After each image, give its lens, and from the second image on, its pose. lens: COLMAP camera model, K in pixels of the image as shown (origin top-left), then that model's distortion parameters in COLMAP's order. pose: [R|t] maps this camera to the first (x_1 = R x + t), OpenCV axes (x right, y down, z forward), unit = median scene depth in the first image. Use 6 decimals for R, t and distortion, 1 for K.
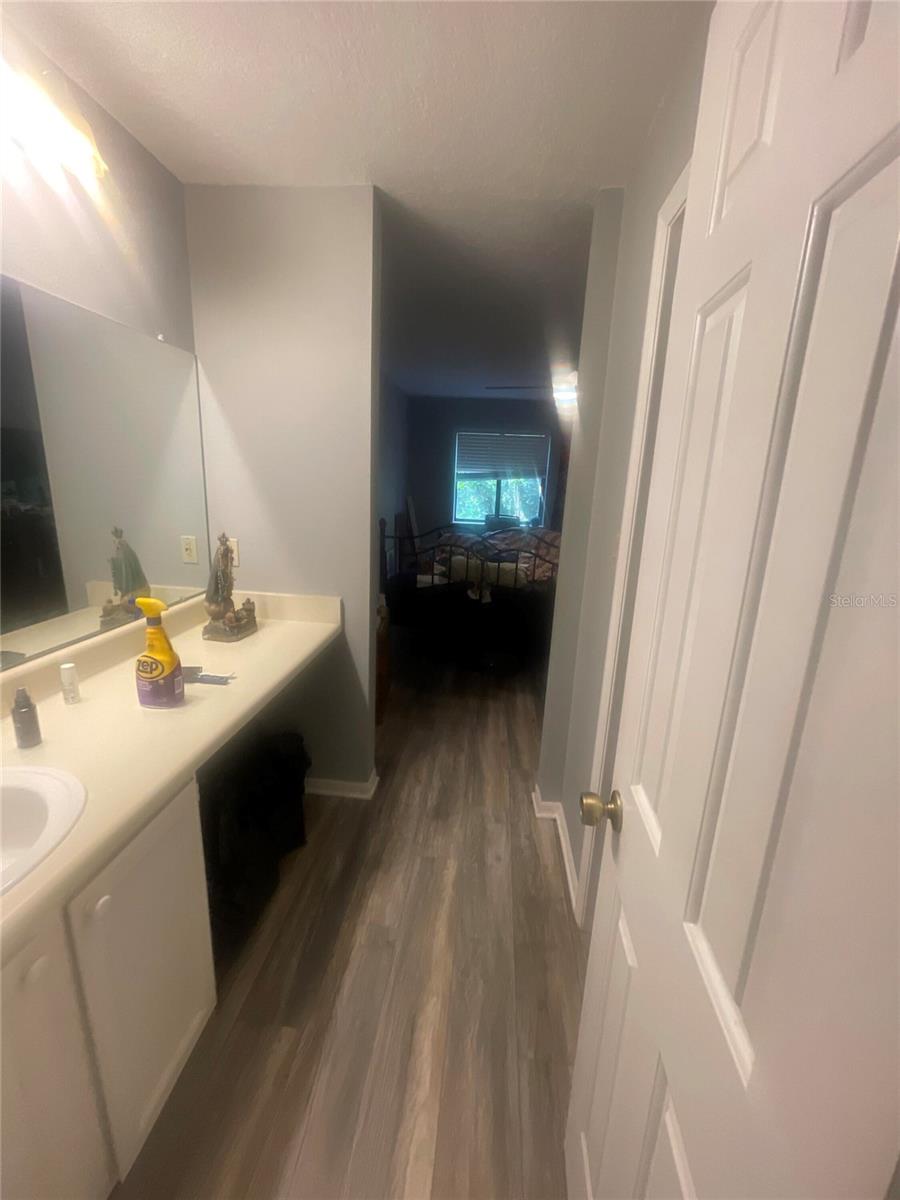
lens RADIAL K [[488.5, 0, 451.8], [0, 488.5, 598.7], [0, 0, 1]] dist [0.004219, 0.000440]
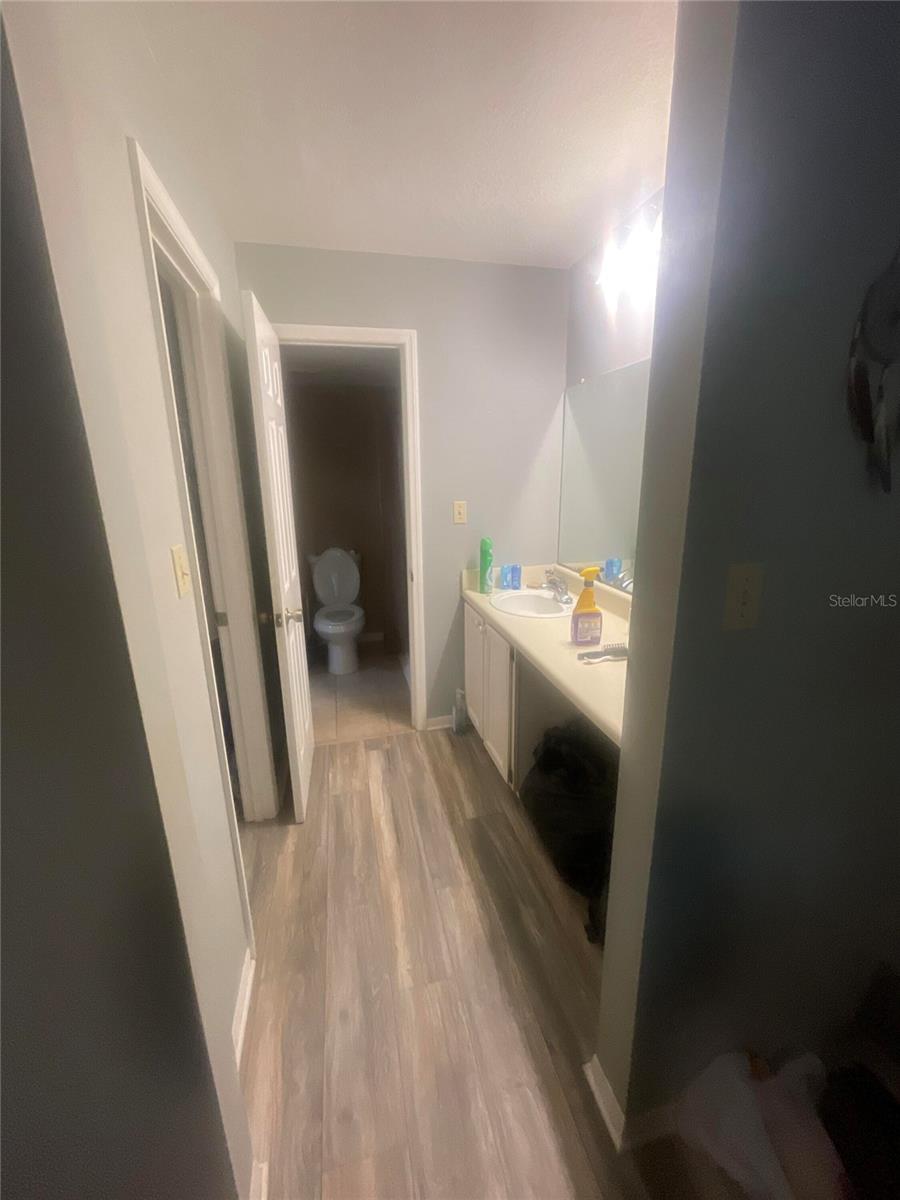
lens RADIAL K [[488.5, 0, 453.8], [0, 488.5, 598.4], [0, 0, 1]] dist [0.004219, 0.000440]
pose [[-0.946489, 0.054058, -0.318176, 0.149451], [-0.099275, 0.889305, 0.446409, -0.361075], [0.307088, 0.454108, -0.836351, 1.486827]]
